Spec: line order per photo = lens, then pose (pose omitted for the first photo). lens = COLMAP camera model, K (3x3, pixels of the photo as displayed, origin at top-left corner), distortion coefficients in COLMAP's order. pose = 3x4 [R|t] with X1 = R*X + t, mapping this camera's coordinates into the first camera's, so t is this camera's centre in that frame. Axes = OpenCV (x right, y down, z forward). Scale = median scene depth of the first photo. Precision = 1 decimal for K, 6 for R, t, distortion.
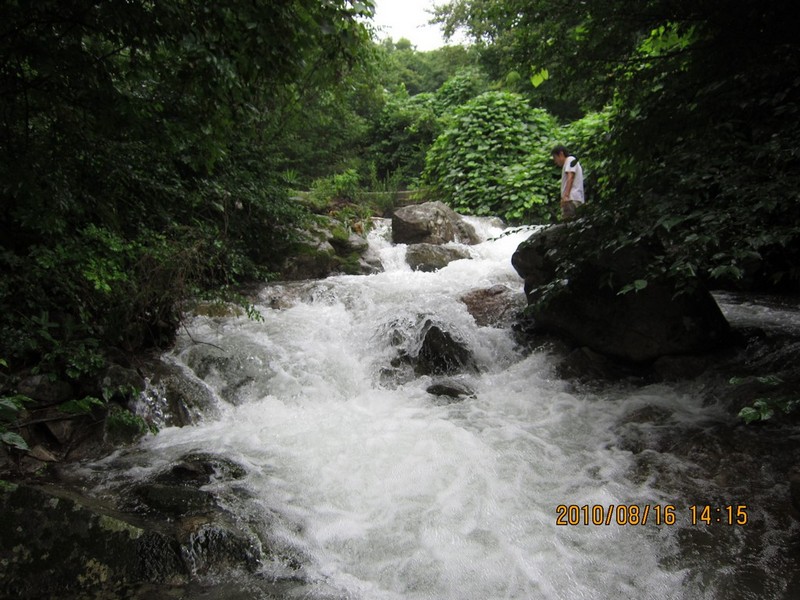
lens RADIAL K [[670.8, 0, 400.0], [0, 670.8, 300.0], [0, 0, 1]] dist [-0.050917, 0.020022]
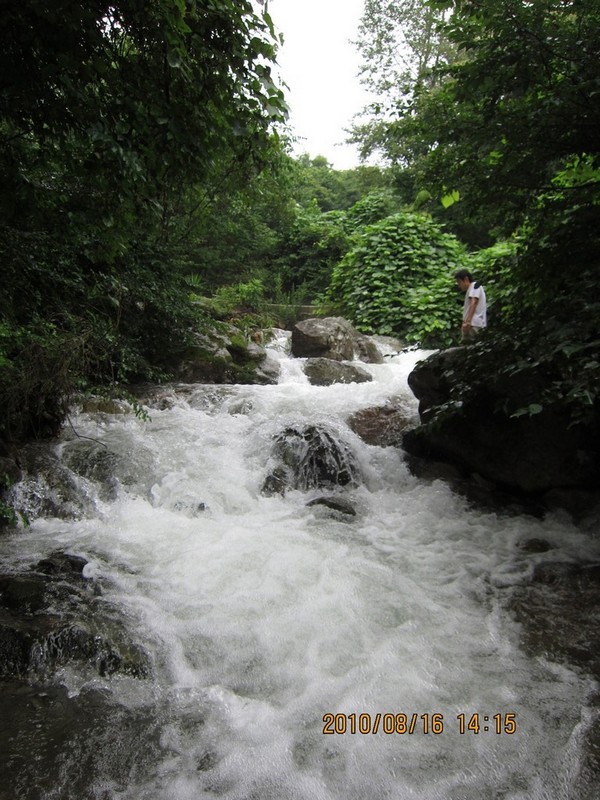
lens RADIAL K [[670.8, 0, 300.0], [0, 670.8, 400.0], [0, 0, 1]] dist [-0.050917, 0.020022]
pose [[0.996891, 0.078748, 0.002728, 0.003617], [-0.078664, 0.996632, -0.023151, 0.002457], [-0.004542, 0.022864, 0.999728, 0.007616]]
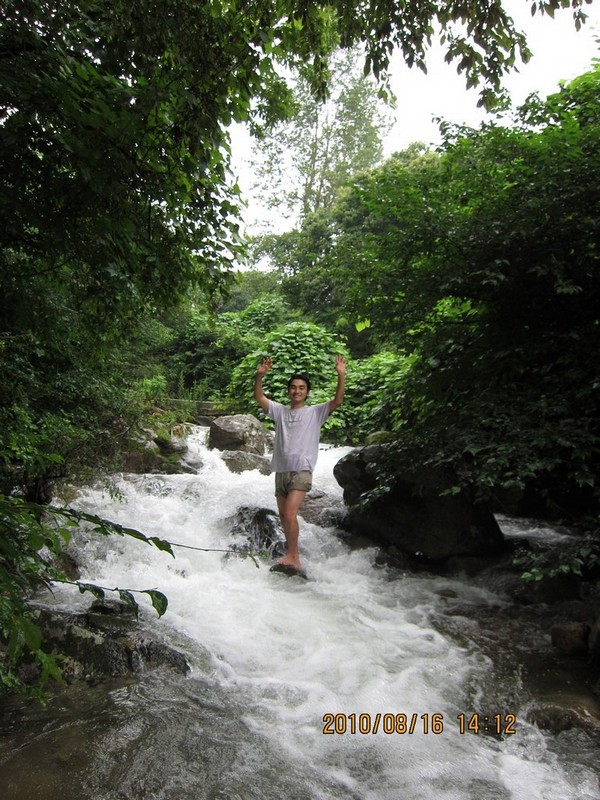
lens RADIAL K [[670.8, 0, 300.0], [0, 670.8, 400.0], [0, 0, 1]] dist [-0.050917, 0.020022]
pose [[0.978393, 0.111368, 0.174198, -0.050638], [-0.080324, 0.981092, -0.176085, 0.014234], [-0.190515, 0.158288, 0.968839, -0.076177]]
